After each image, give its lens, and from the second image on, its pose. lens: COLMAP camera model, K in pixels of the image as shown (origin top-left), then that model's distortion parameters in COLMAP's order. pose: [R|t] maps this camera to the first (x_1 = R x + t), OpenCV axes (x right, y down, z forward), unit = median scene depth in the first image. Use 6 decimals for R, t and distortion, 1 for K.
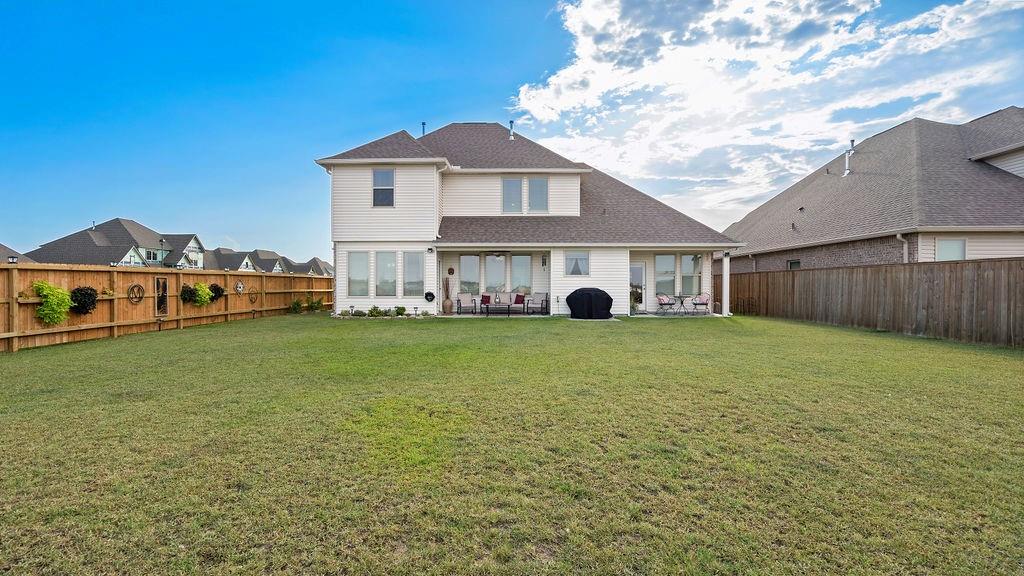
lens RADIAL K [[479.3, 0, 507.3], [0, 479.3, 280.7], [0, 0, 1]] dist [0.000729, -0.011963]
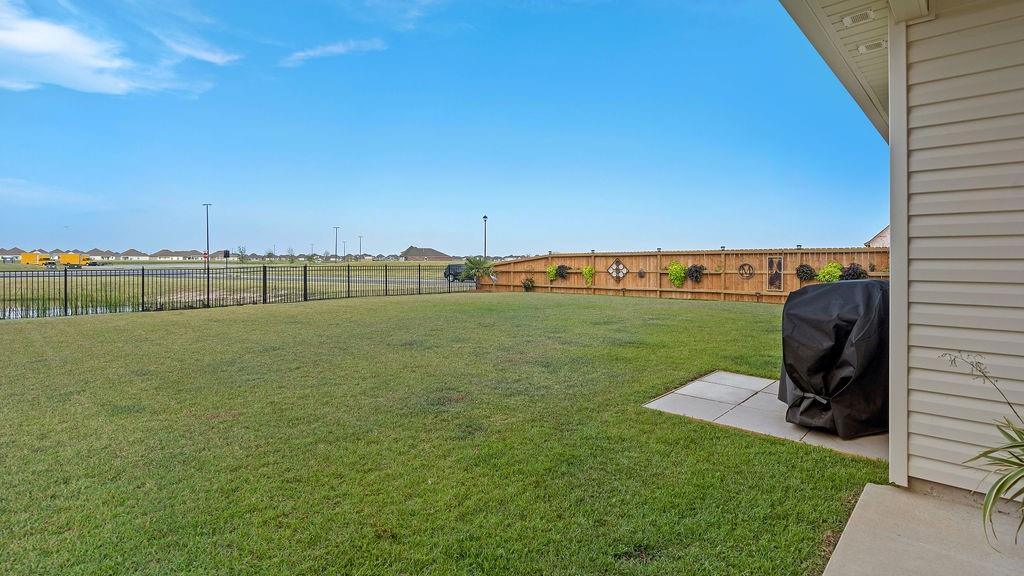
lens RADIAL K [[496.4, 0, 513.6], [0, 496.4, 276.2], [0, 0, 1]] dist [0.002511, 0.000499]
pose [[-0.663485, 0.026088, -0.747735, 0.681380], [0.004084, 0.999503, 0.031249, -0.001553], [0.748179, 0.017679, -0.663262, 1.556799]]
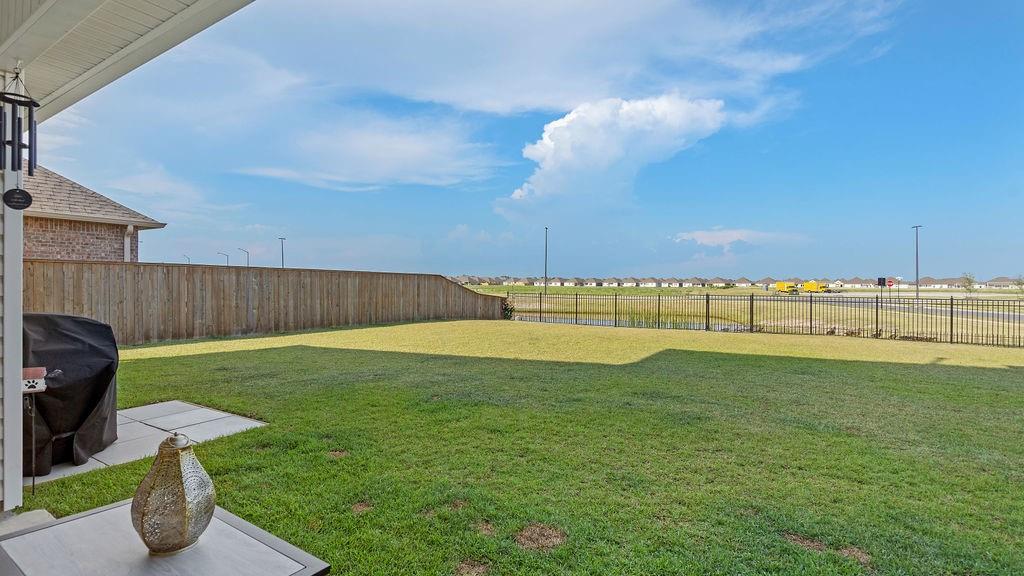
lens RADIAL K [[479.3, 0, 507.3], [0, 479.3, 280.7], [0, 0, 1]] dist [0.000729, -0.011963]
pose [[-0.853134, -0.007329, 0.521640, -0.208427], [-0.013718, 0.999871, -0.008387, -0.007594], [-0.521511, -0.014311, -0.853125, 1.616572]]
